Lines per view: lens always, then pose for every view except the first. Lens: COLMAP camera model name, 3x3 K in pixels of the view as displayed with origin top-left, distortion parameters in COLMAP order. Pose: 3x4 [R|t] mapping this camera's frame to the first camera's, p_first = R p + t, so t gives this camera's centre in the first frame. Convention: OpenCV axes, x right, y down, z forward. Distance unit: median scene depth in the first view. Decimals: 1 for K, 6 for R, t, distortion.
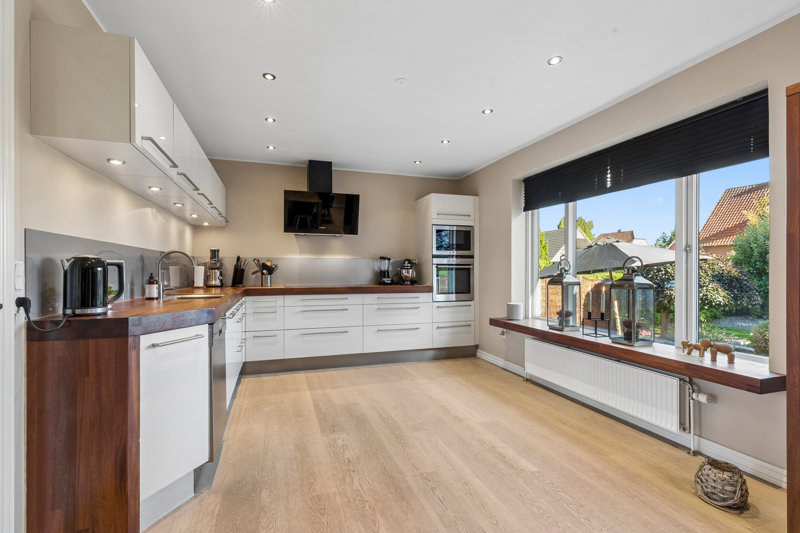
lens RADIAL K [[378.8, 0, 401.3], [0, 378.8, 266.9], [0, 0, 1]] dist [0.011441, 0.000506]
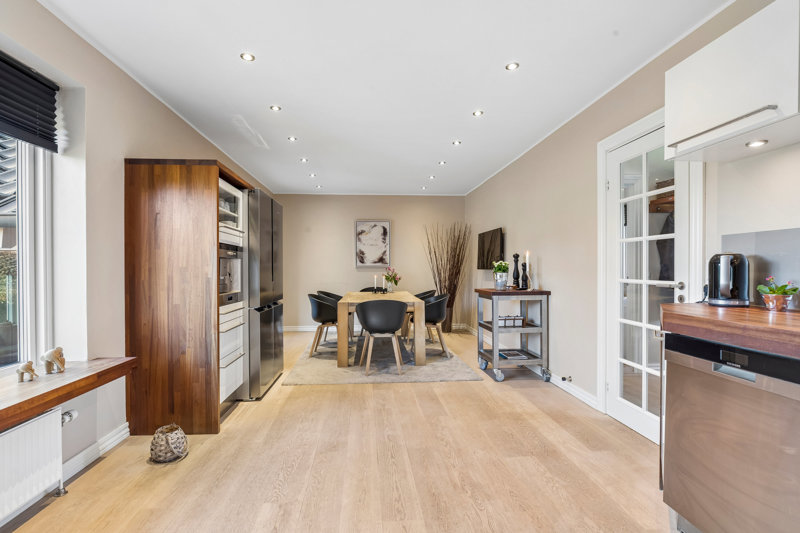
lens RADIAL K [[408.9, 0, 394.4], [0, 408.9, 267.7], [0, 0, 1]] dist [0.006290, 0.001082]
pose [[-0.966808, -0.004831, 0.255460, -0.082472], [-0.003843, 0.999983, 0.004366, 0.004989], [-0.255477, 0.003239, -0.966810, 1.011070]]
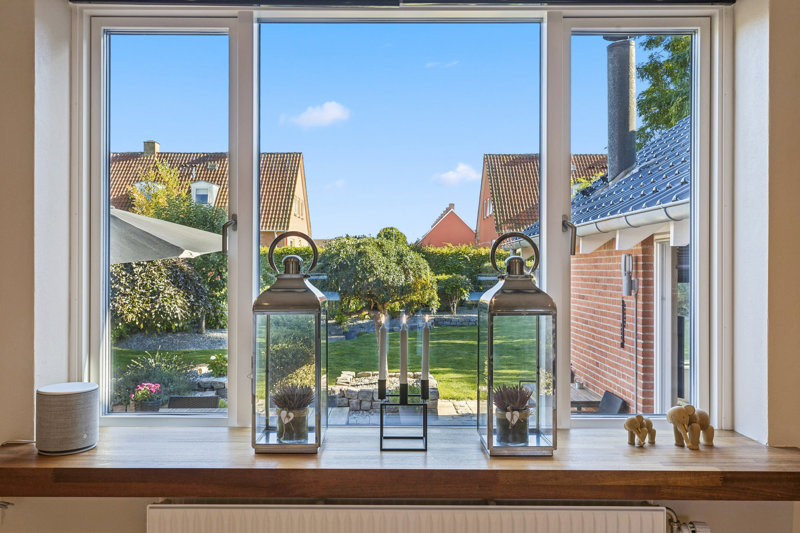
lens RADIAL K [[603.3, 0, 399.7], [0, 603.3, 266.3], [0, 0, 1]] dist [-0.000365, 0.001732]
pose [[0.328488, -0.000892, 0.944508, -0.027500], [-0.004518, 0.999987, 0.002515, 0.007370], [-0.944497, -0.005094, 0.328480, 0.669519]]
